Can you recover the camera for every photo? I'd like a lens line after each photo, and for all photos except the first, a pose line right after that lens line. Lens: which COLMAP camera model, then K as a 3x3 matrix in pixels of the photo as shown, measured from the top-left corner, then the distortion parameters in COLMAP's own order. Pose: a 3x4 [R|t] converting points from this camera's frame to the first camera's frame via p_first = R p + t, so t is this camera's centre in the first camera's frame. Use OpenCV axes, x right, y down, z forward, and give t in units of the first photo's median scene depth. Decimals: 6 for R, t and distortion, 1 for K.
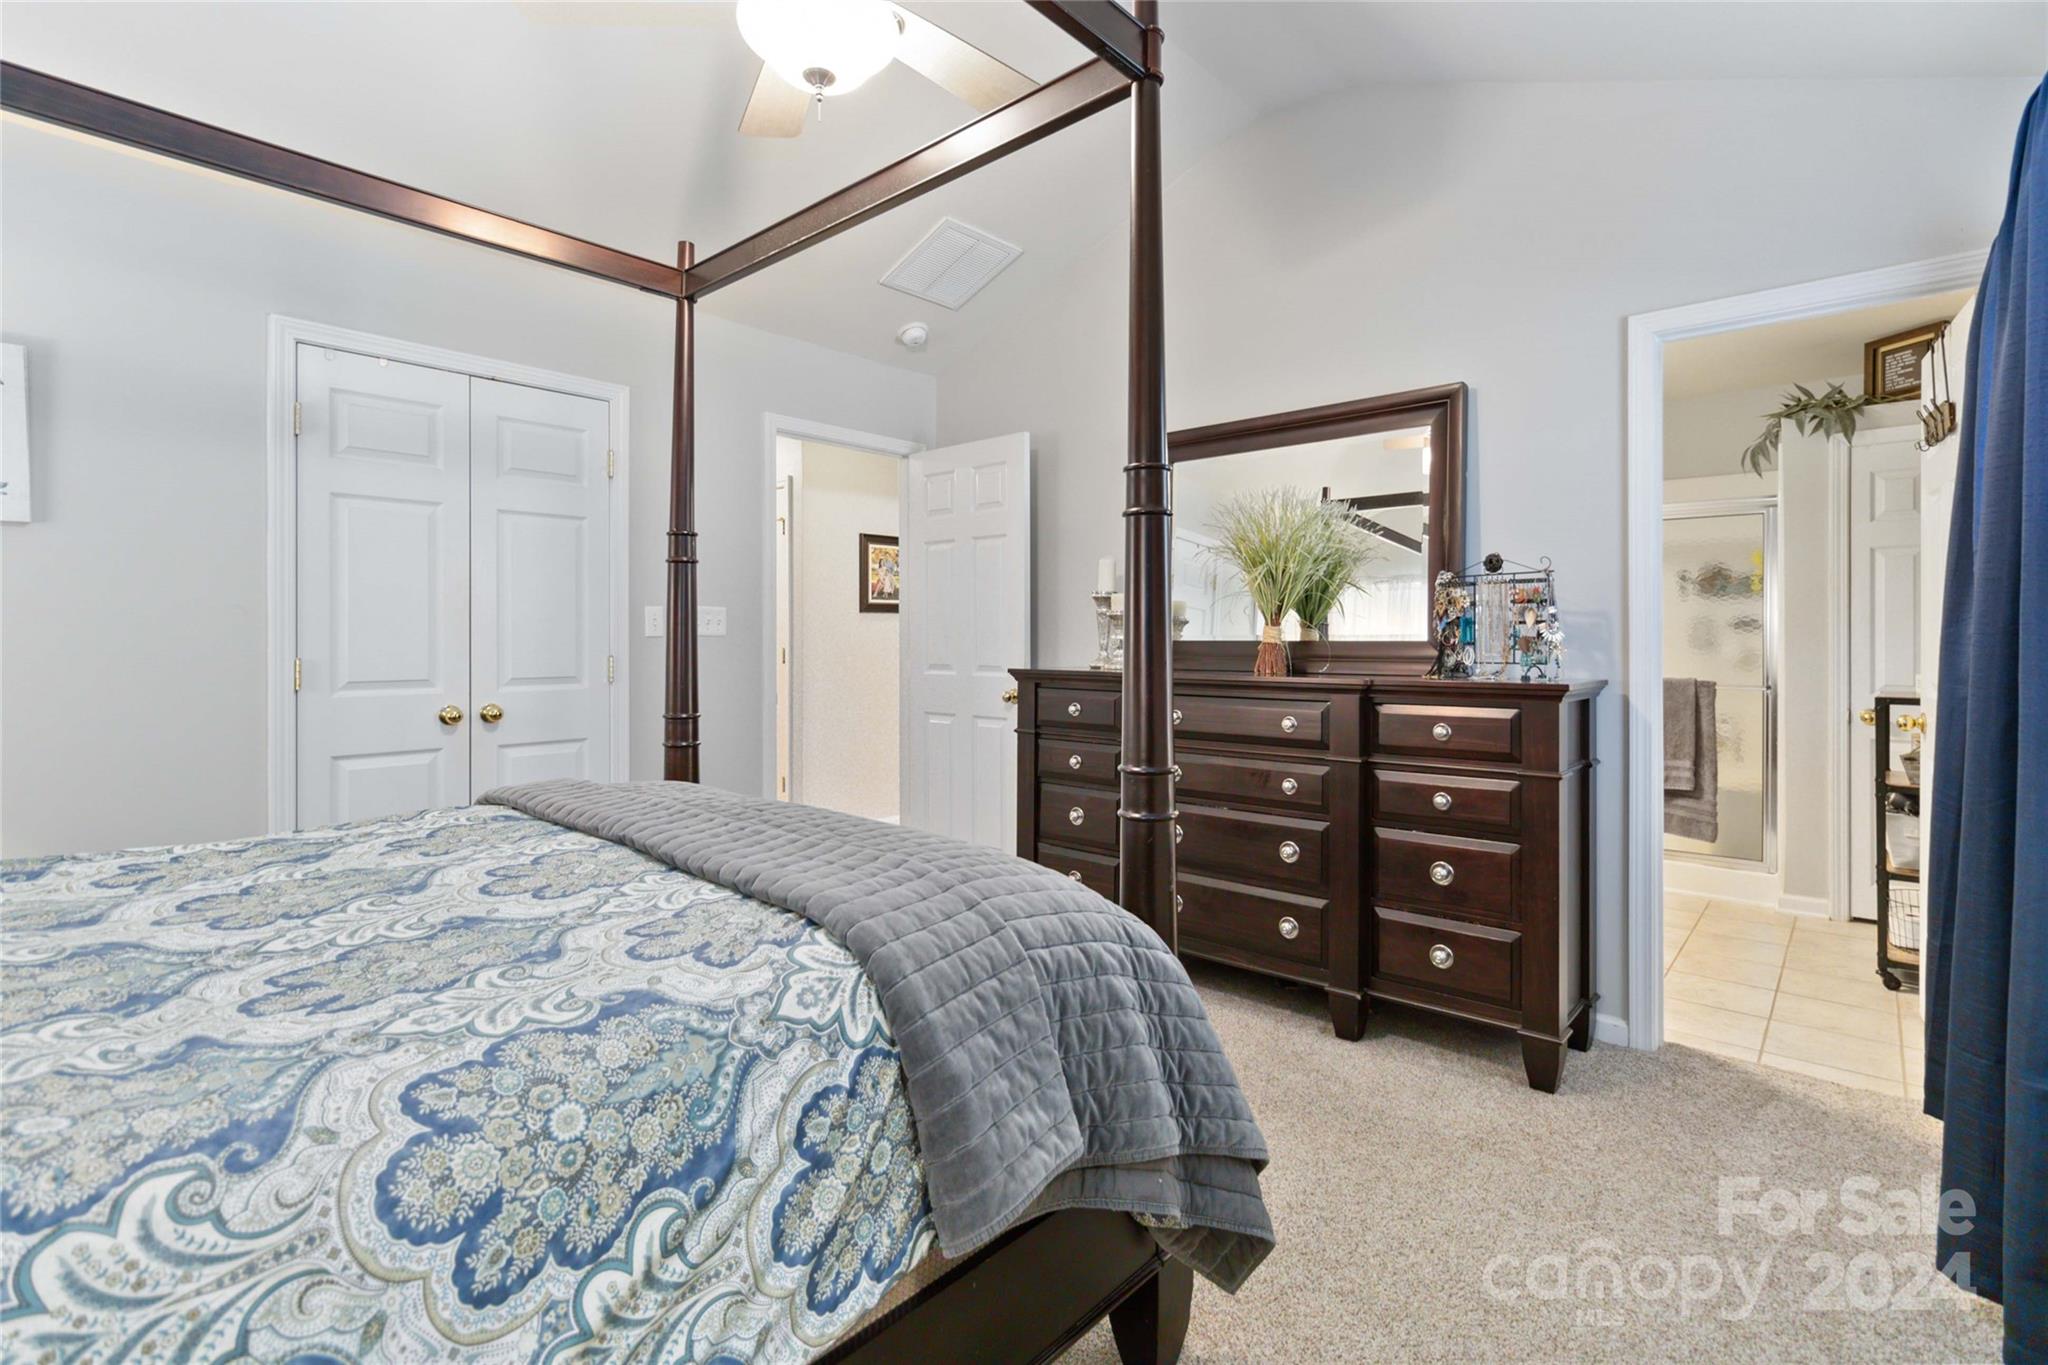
lens RADIAL K [[949.8, 0, 1058.1], [0, 949.8, 635.8], [0, 0, 1]] dist [-0.003196, 0.001422]
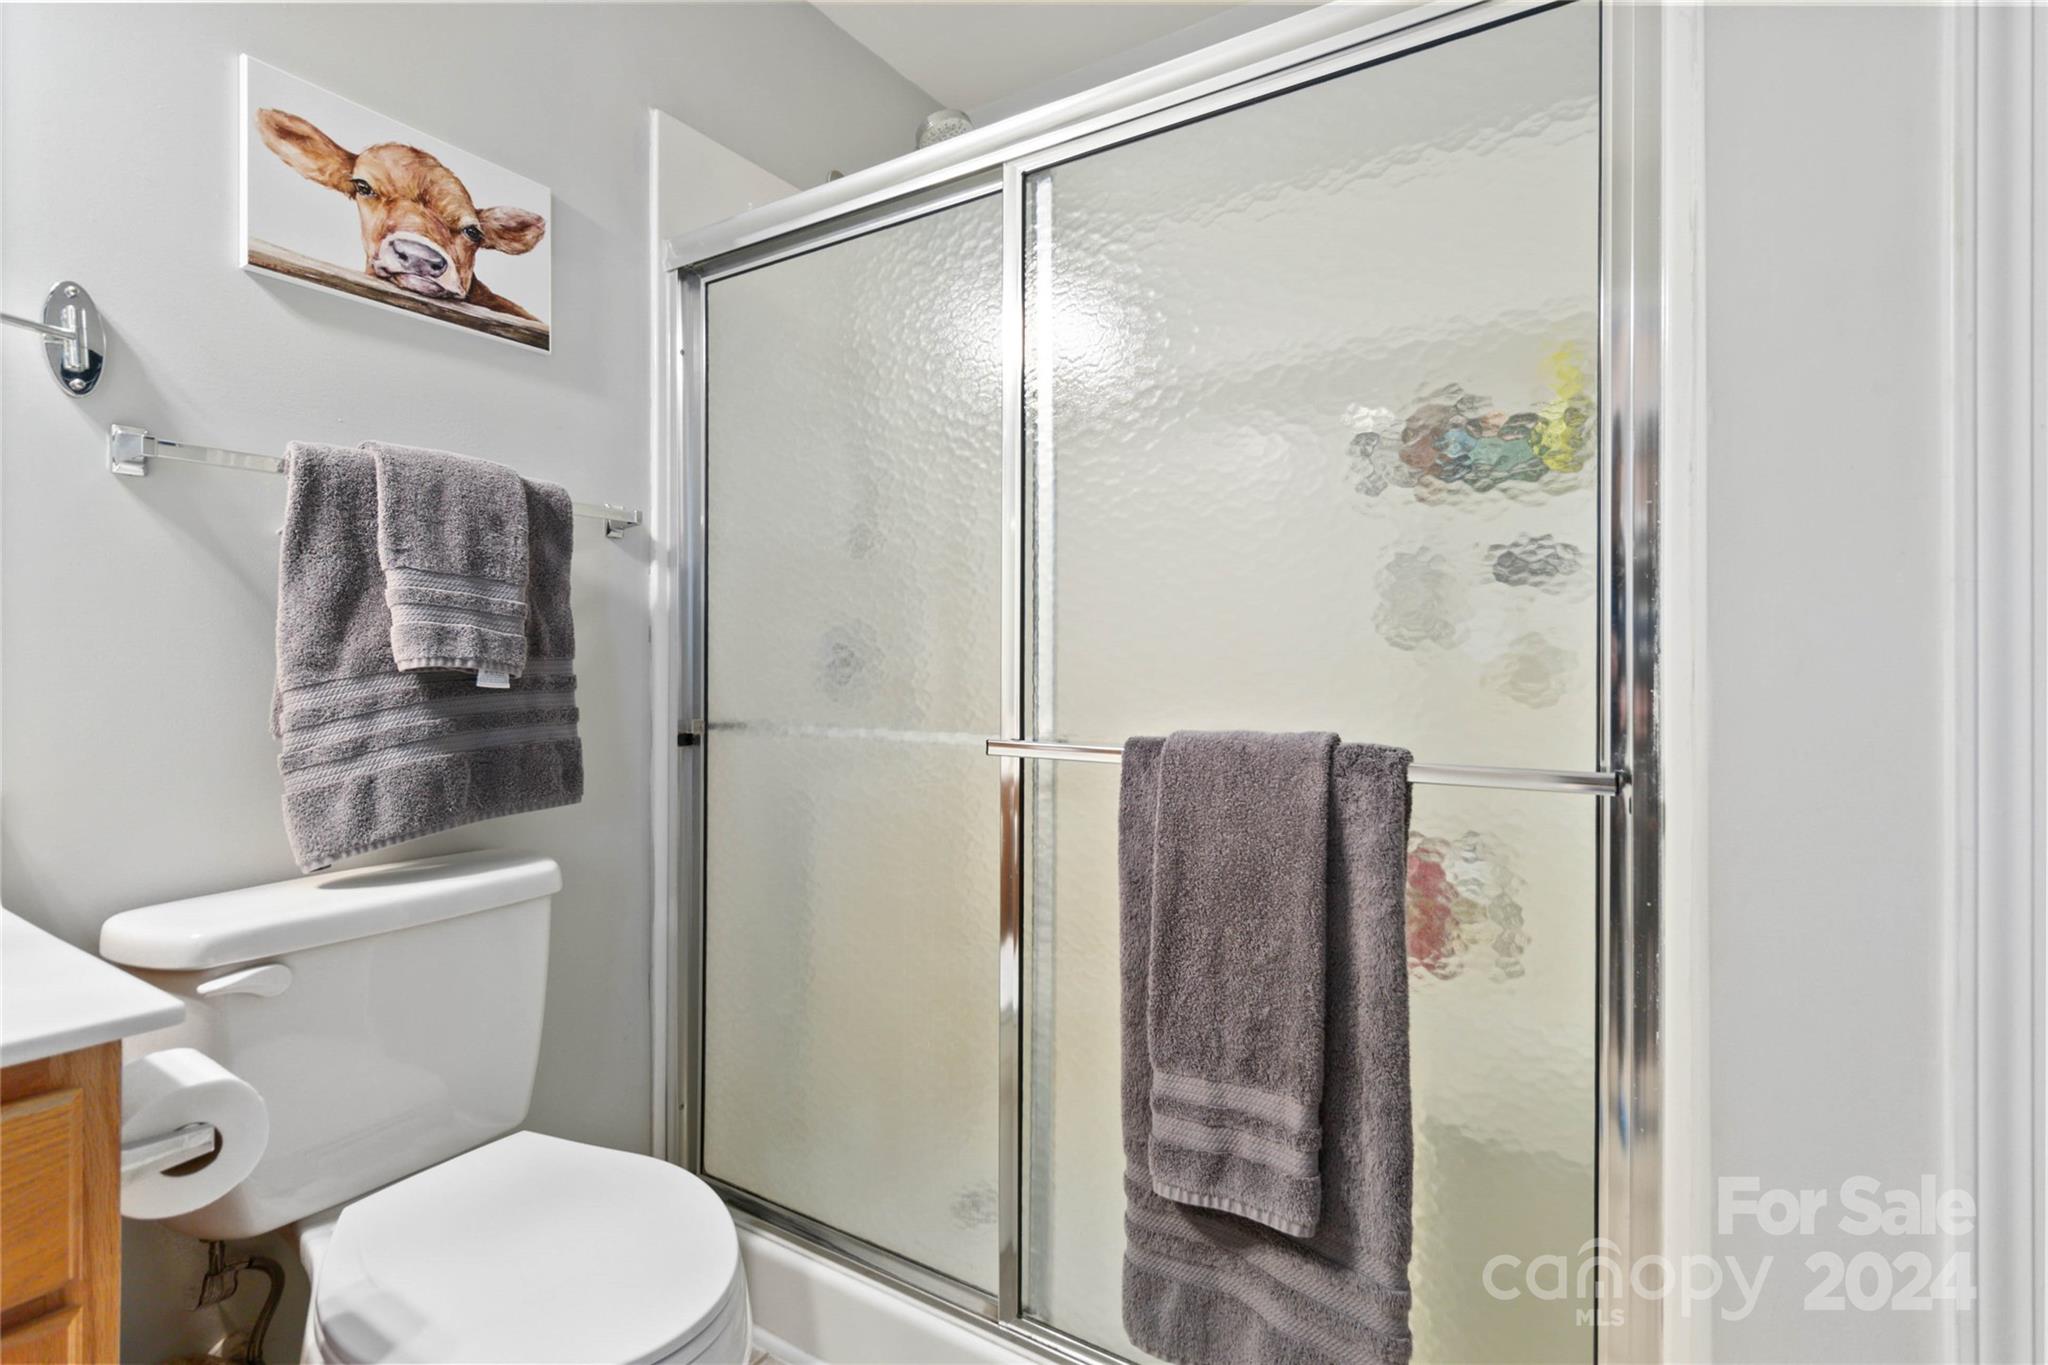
lens RADIAL K [[949.8, 0, 1026.4], [0, 949.8, 677.1], [0, 0, 1]] dist [-0.003196, 0.001422]
pose [[0.989285, -0.004698, 0.145925, 0.563826], [0.003356, 0.999950, 0.009443, 0.028537], [-0.145962, -0.008852, 0.989251, 0.780614]]
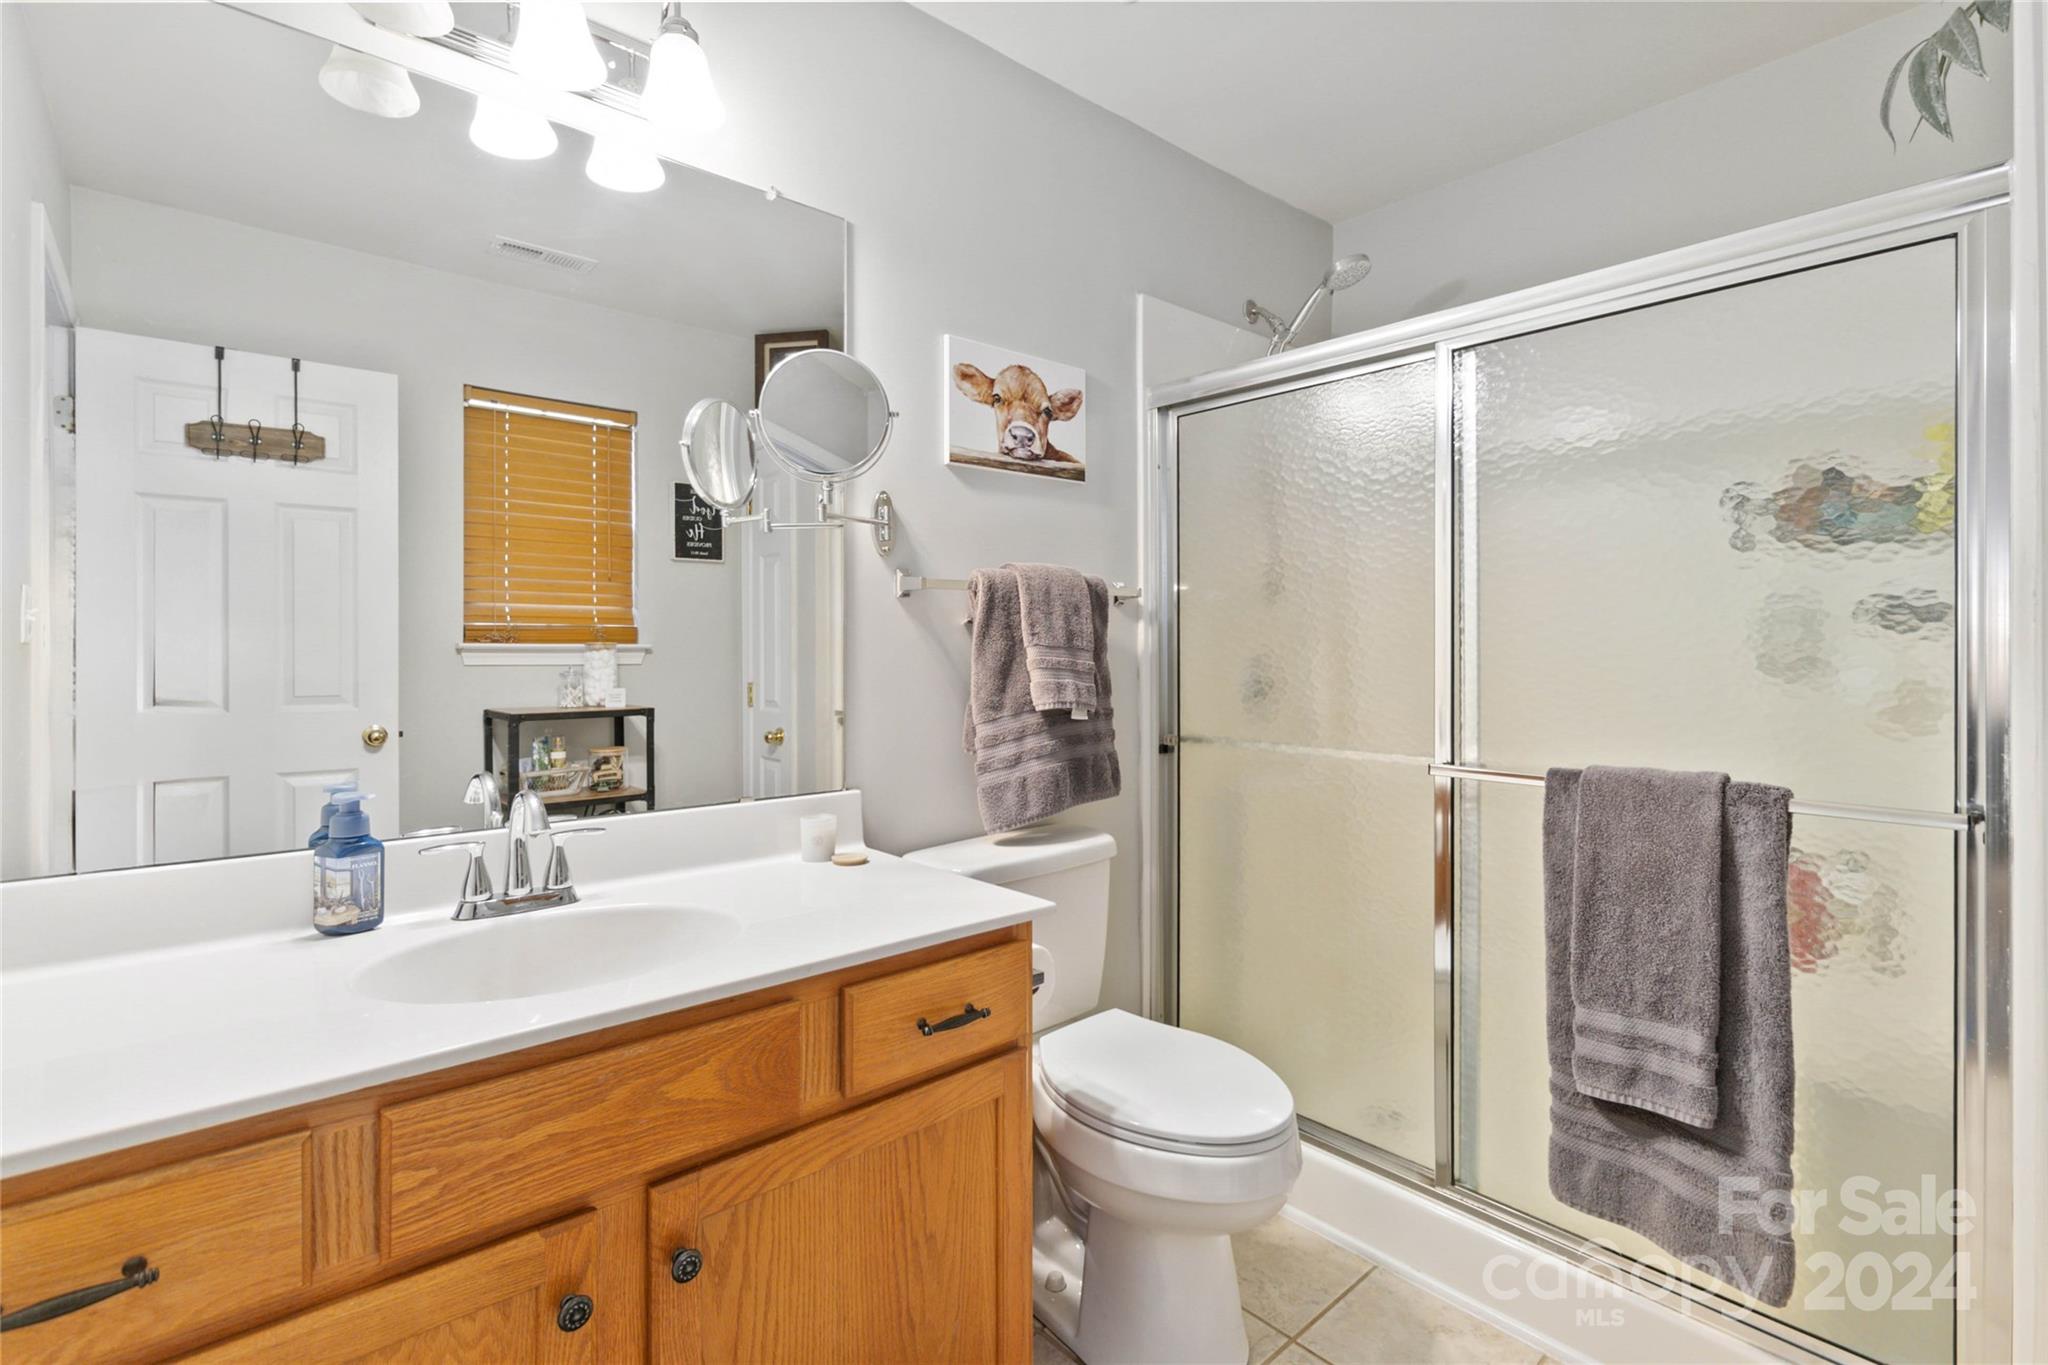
lens RADIAL K [[949.8, 0, 1027.4], [0, 949.8, 652.7], [0, 0, 1]] dist [-0.003196, 0.001422]
pose [[0.990473, -0.006757, -0.137544, 0.480995], [0.007585, 0.999956, 0.005494, -0.000281], [0.137500, -0.006485, 0.990480, 0.646439]]
